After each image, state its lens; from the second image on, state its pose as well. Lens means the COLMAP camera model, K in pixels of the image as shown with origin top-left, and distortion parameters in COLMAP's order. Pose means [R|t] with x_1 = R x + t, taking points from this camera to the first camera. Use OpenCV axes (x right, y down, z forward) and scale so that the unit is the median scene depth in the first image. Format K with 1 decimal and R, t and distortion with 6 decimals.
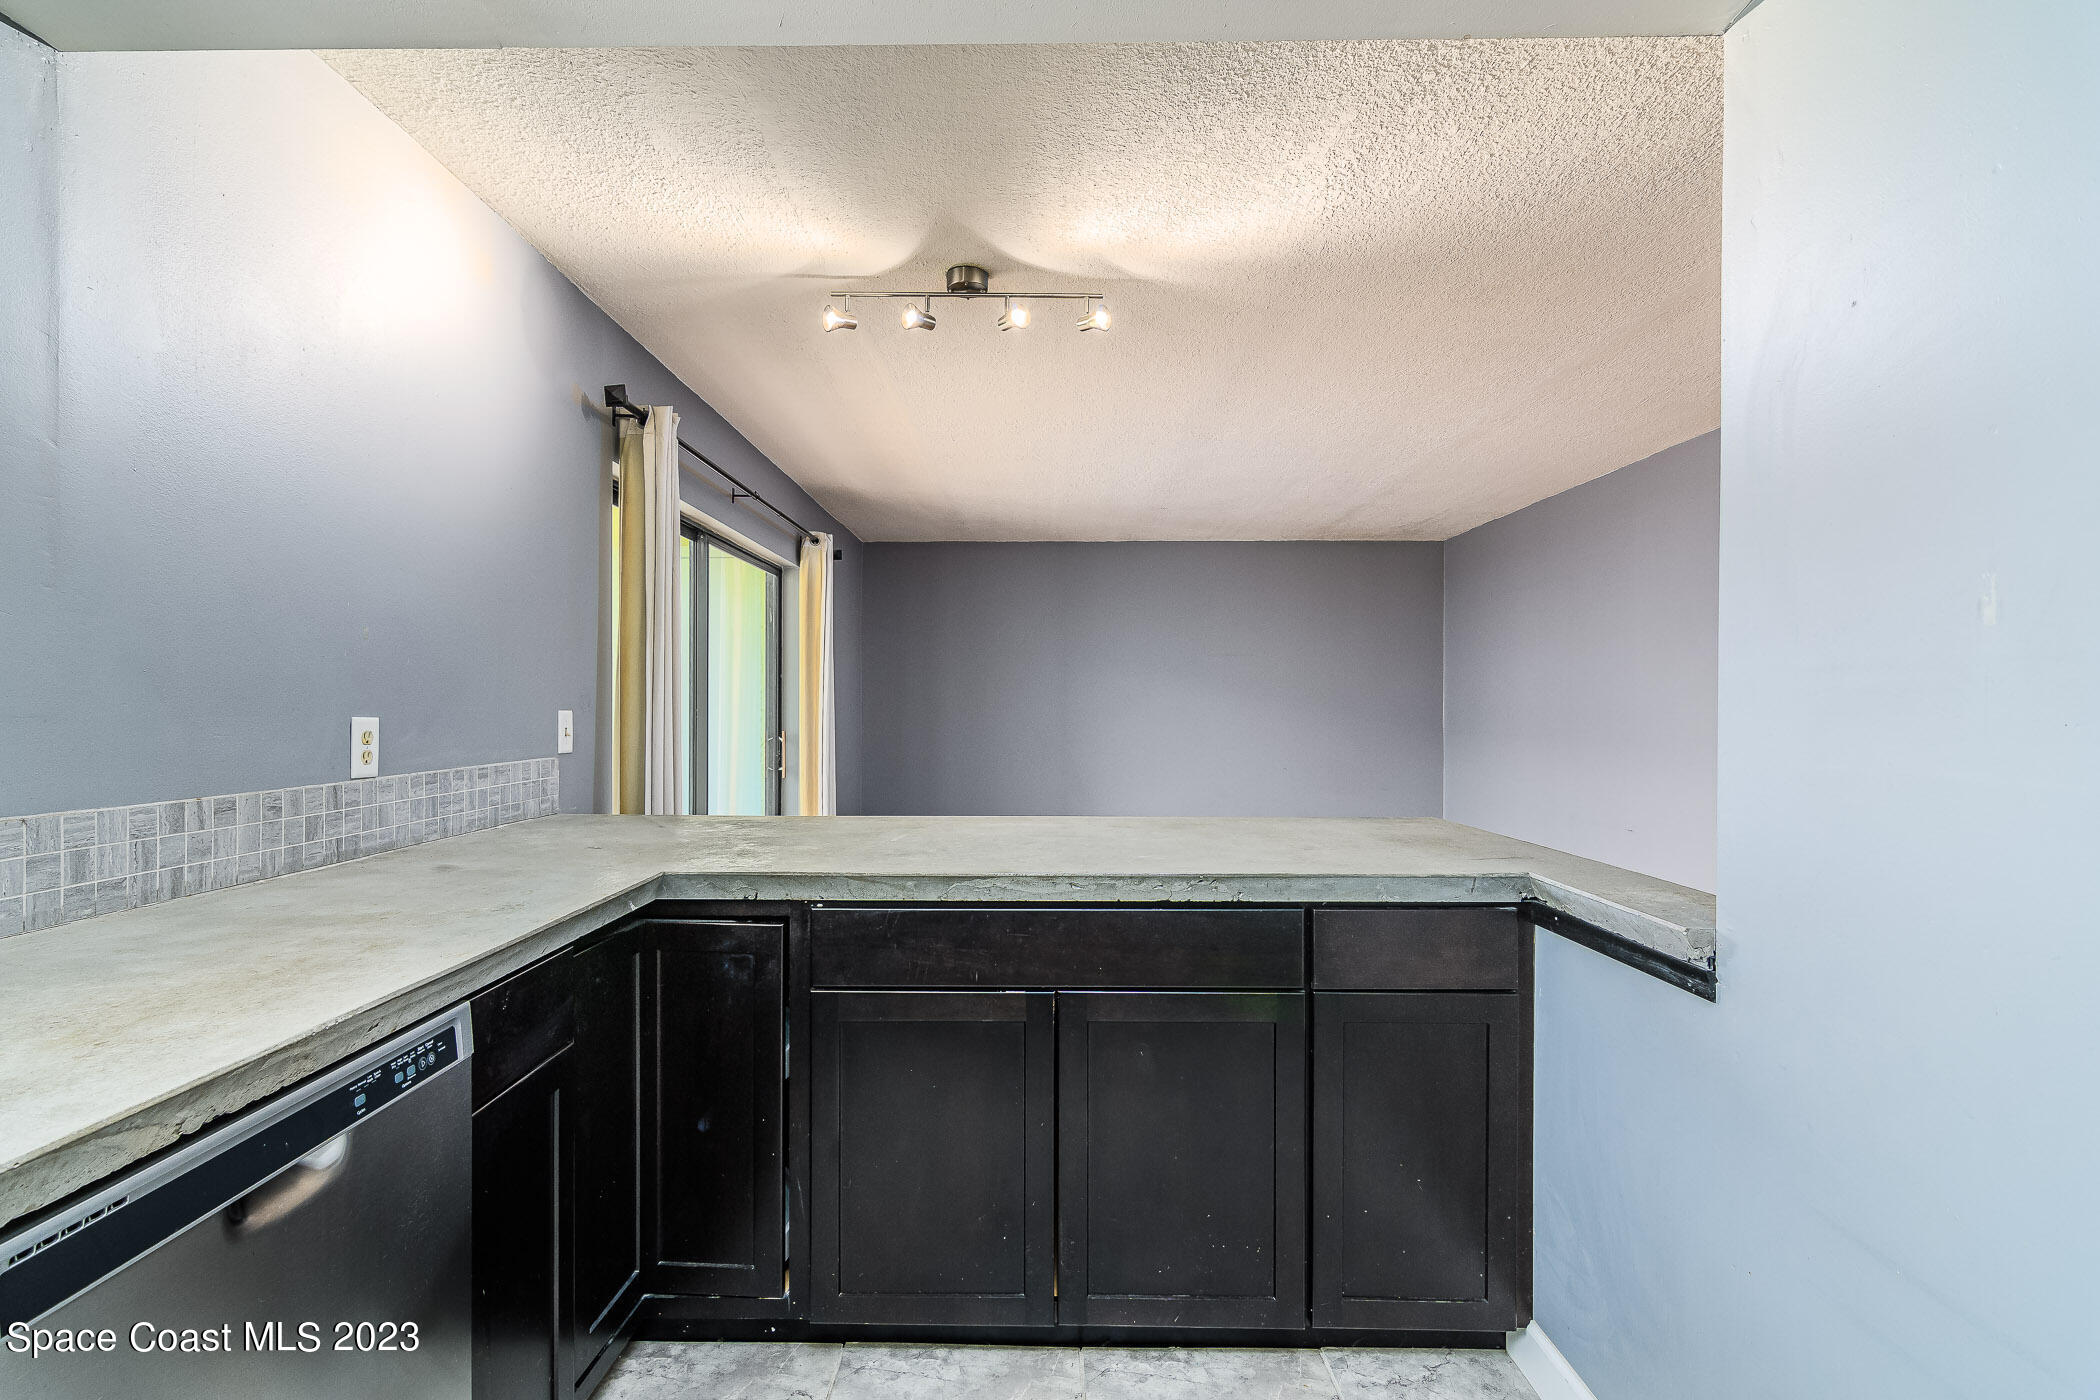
lens RADIAL K [[1007.5, 0, 1023.0], [0, 1007.5, 707.4], [0, 0, 1]] dist [-0.000154, 0.004286]
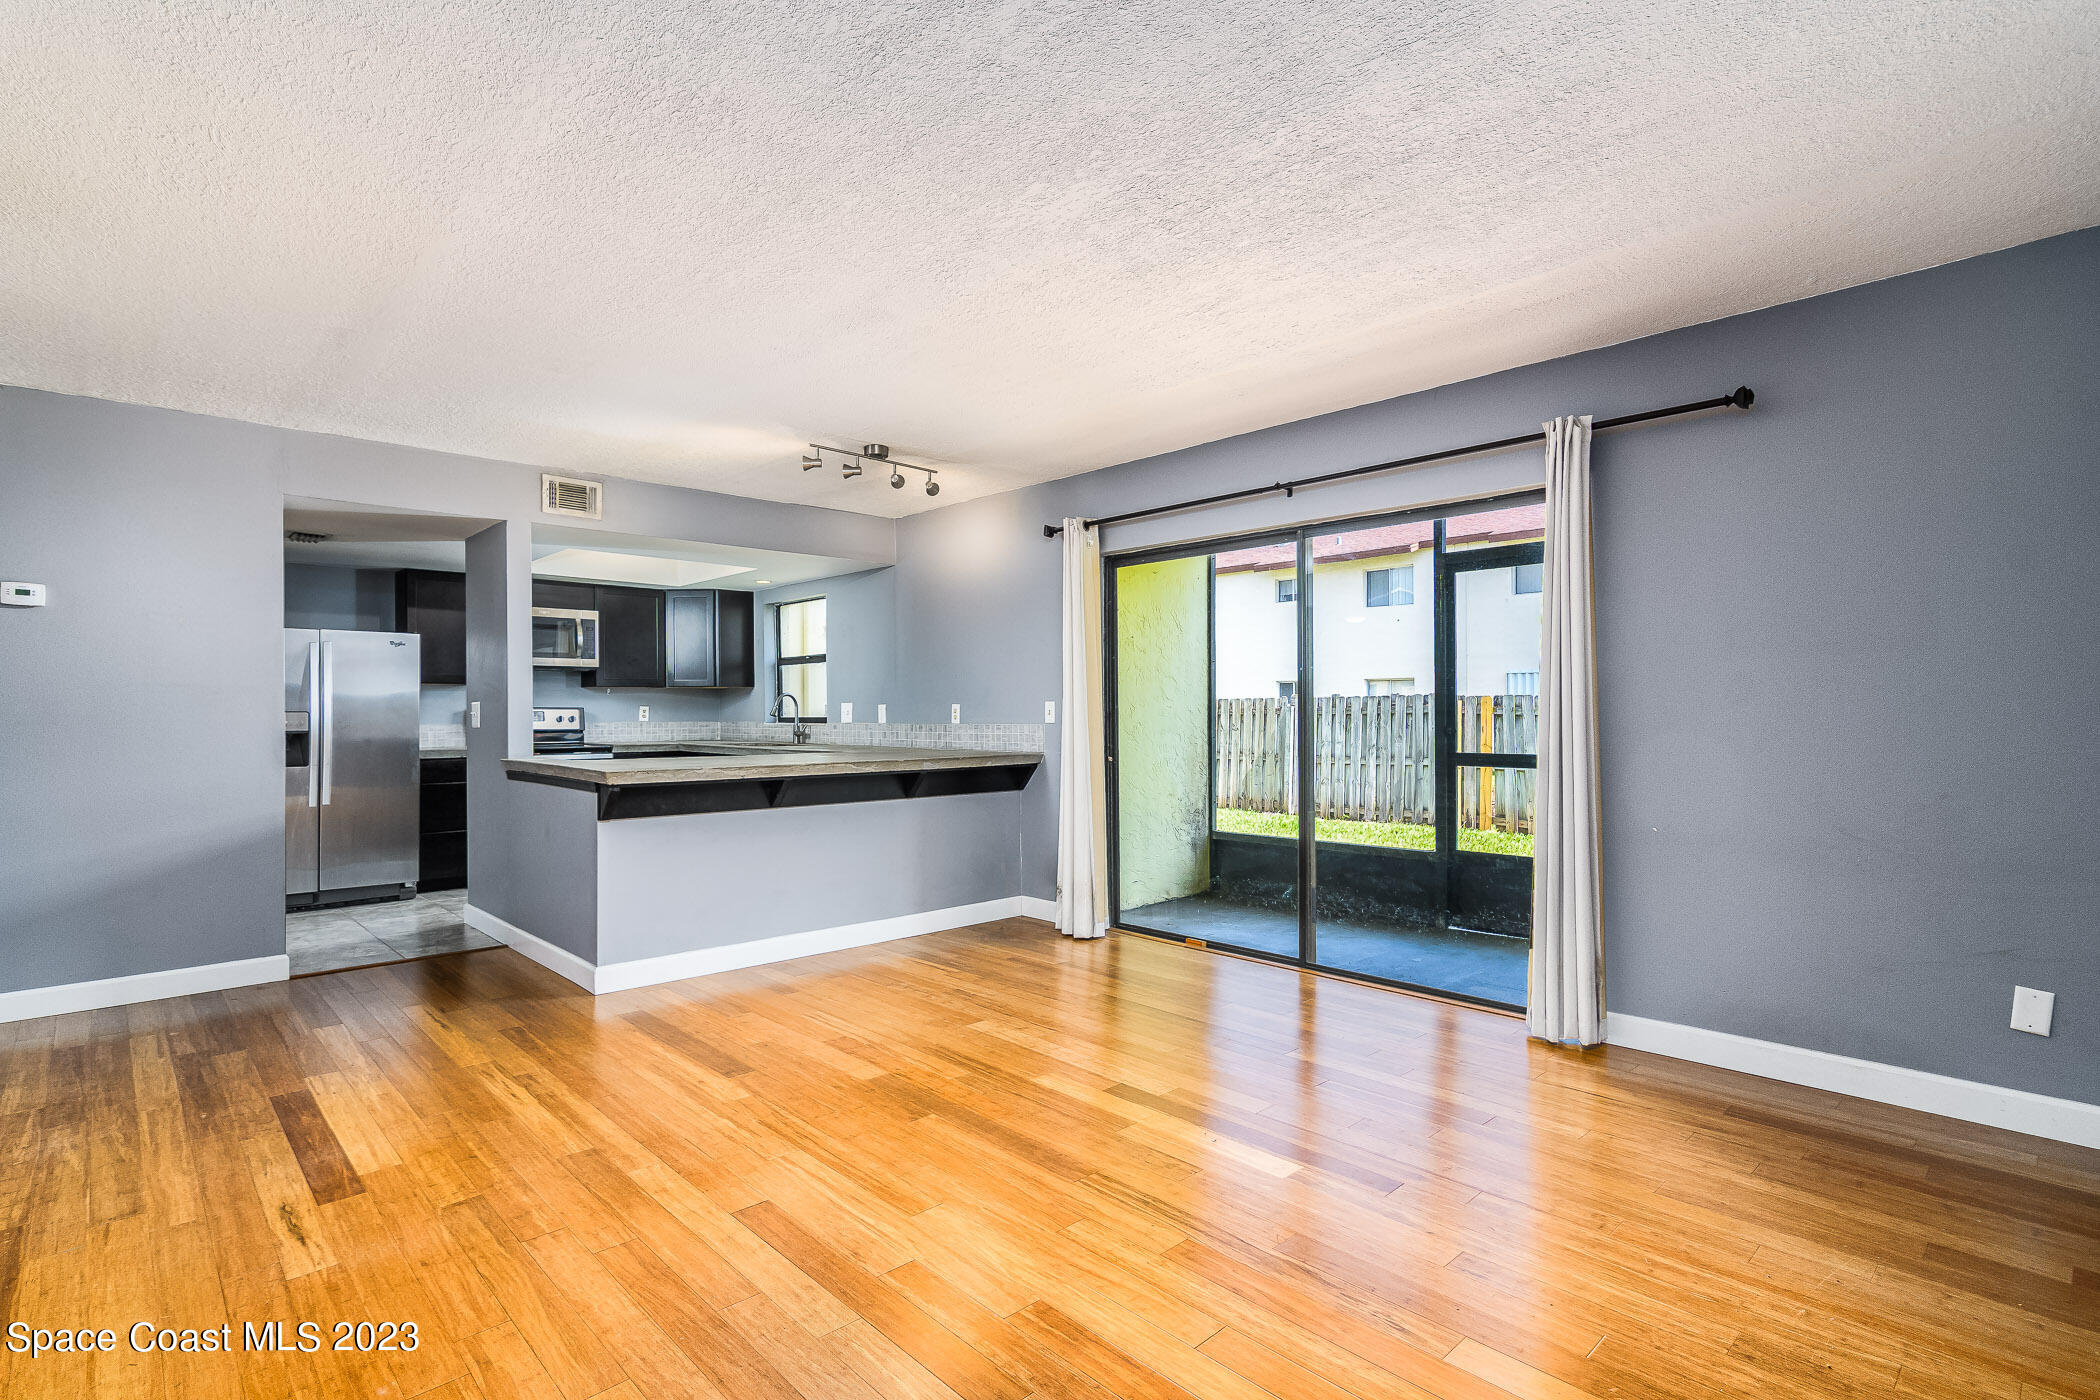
lens RADIAL K [[1007.5, 0, 1023.0], [0, 1007.5, 707.4], [0, 0, 1]] dist [-0.000154, 0.004286]
pose [[-0.720191, -0.001217, -0.693775, 1.188945], [0.001210, 0.999995, -0.003009, 0.026279], [0.693775, -0.003007, -0.720186, 2.999945]]
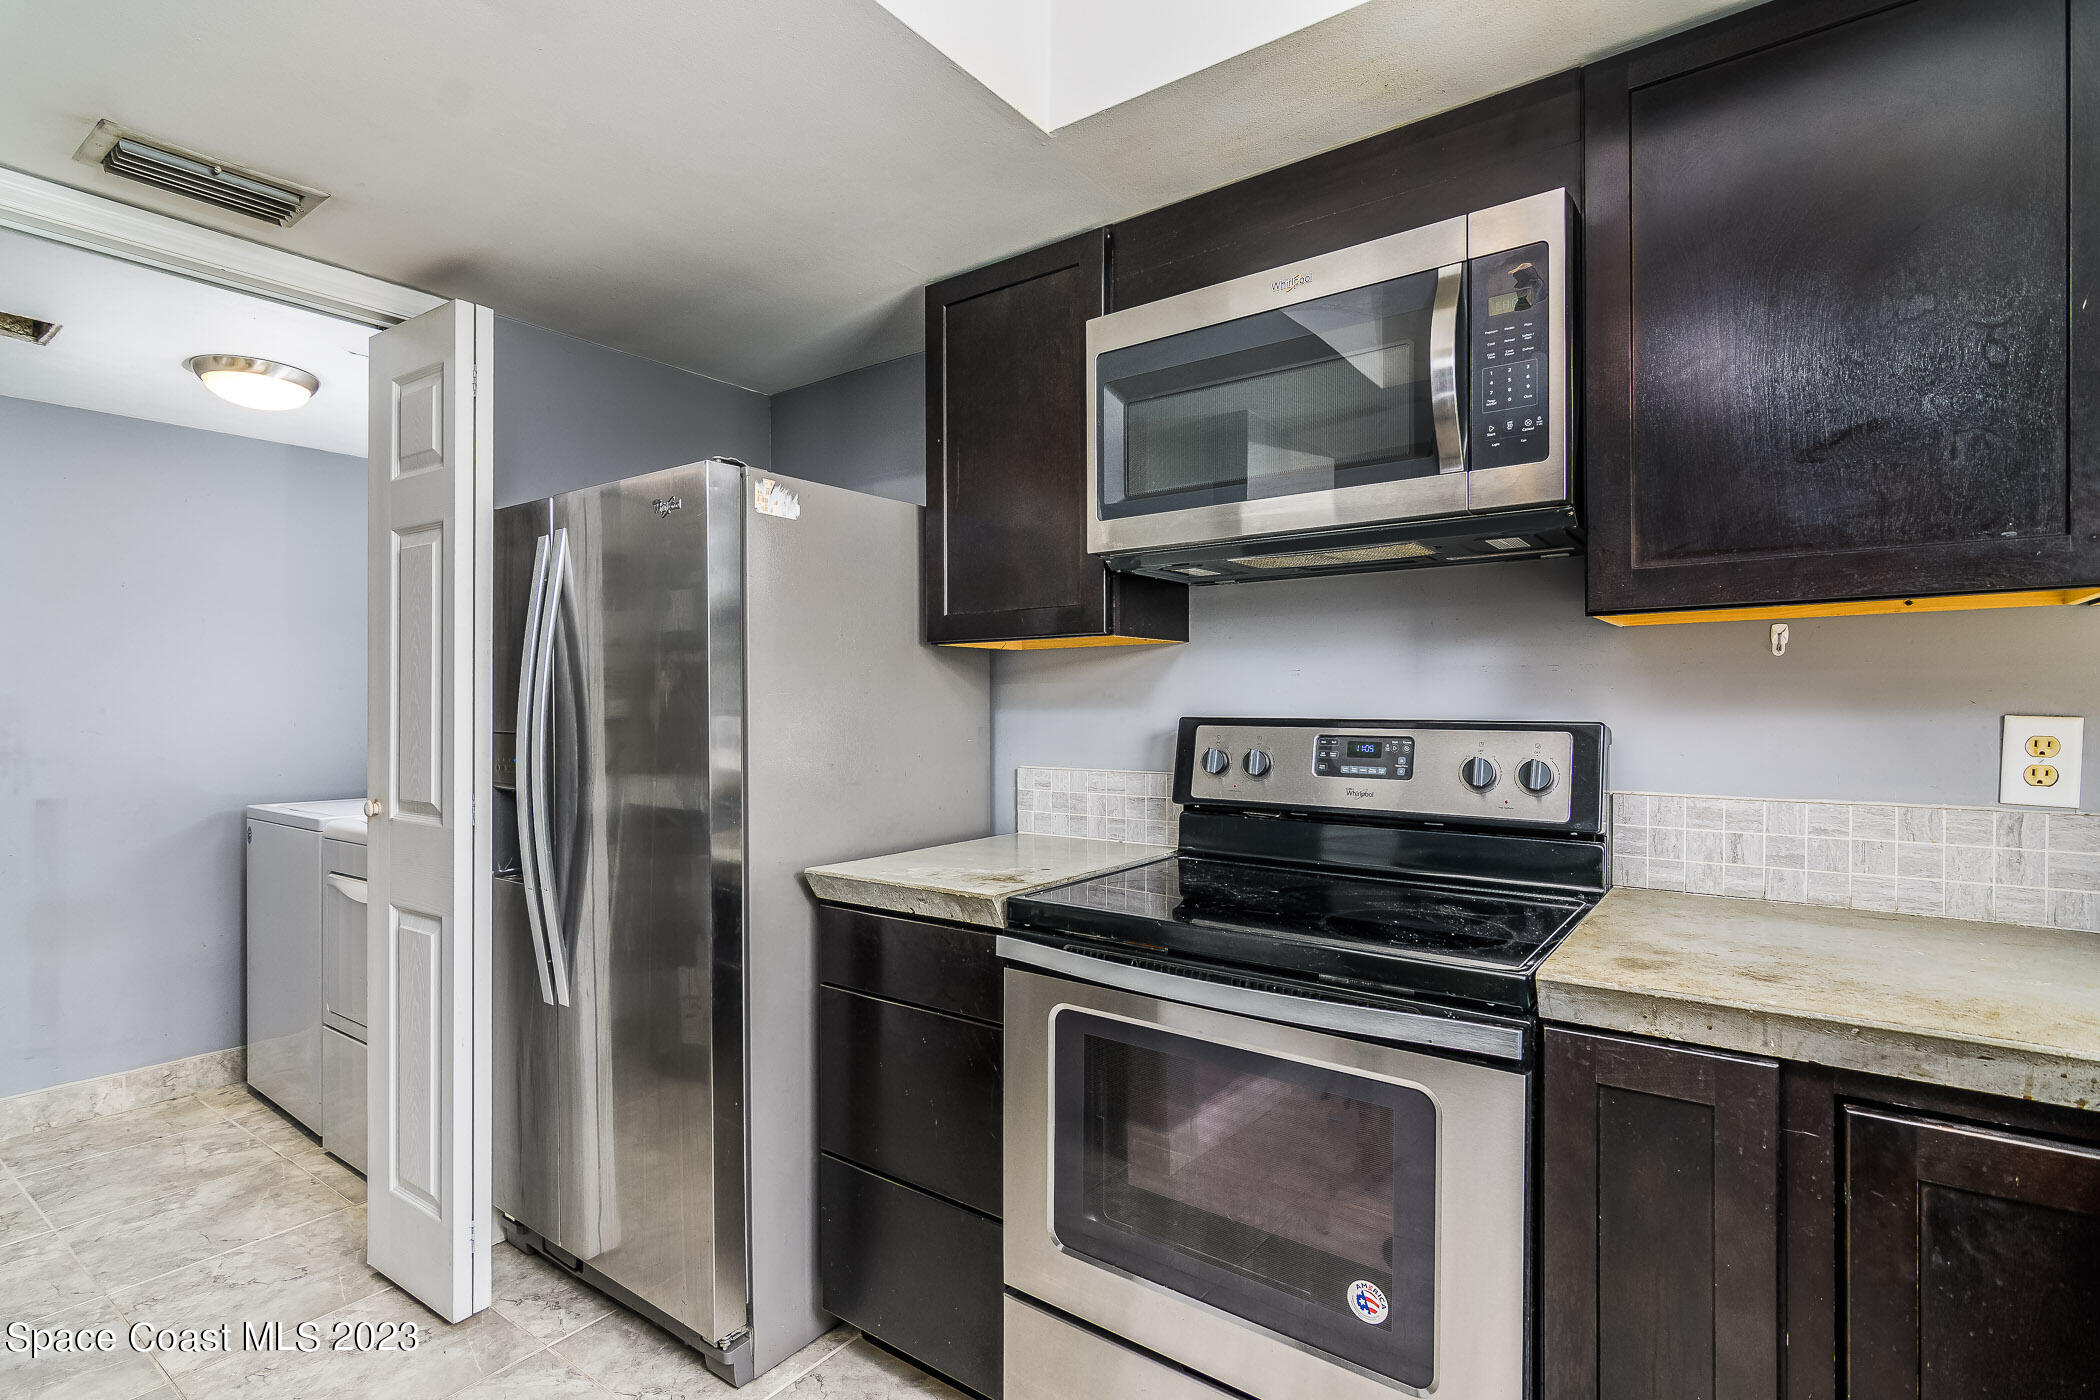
lens RADIAL K [[1007.5, 0, 1023.0], [0, 1007.5, 707.4], [0, 0, 1]] dist [-0.000154, 0.004286]
pose [[-0.808441, -0.000439, 0.588576, -0.189432], [0.002217, 0.999990, 0.003791, 0.000631], [-0.588572, 0.004369, -0.808433, 0.320453]]
